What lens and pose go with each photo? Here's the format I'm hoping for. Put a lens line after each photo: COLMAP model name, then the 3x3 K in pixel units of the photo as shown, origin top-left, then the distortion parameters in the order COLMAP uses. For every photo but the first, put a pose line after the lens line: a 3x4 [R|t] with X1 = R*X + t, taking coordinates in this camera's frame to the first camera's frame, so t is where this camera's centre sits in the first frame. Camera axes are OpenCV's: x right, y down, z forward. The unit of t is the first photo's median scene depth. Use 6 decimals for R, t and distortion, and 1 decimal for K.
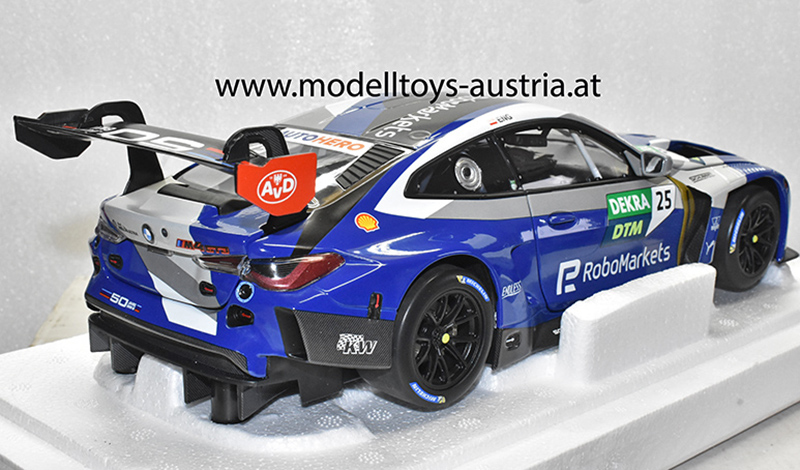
lens RADIAL K [[1254.5, 0, 398.1], [0, 1254.5, 225.2], [0, 0, 1]] dist [-0.013036, 0.000000]
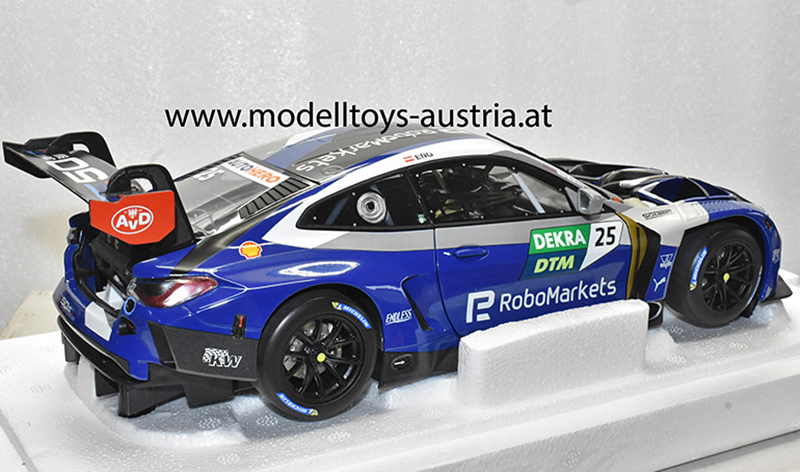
lens RADIAL K [[1254.5, 0, 378.4], [0, 1254.5, 227.2], [0, 0, 1]] dist [-0.013036, 0.000000]
pose [[0.961060, 0.050776, -0.271635, 0.331699], [-0.045383, 0.998629, 0.026102, -0.048719], [0.272587, -0.012758, 0.962046, -0.043068]]
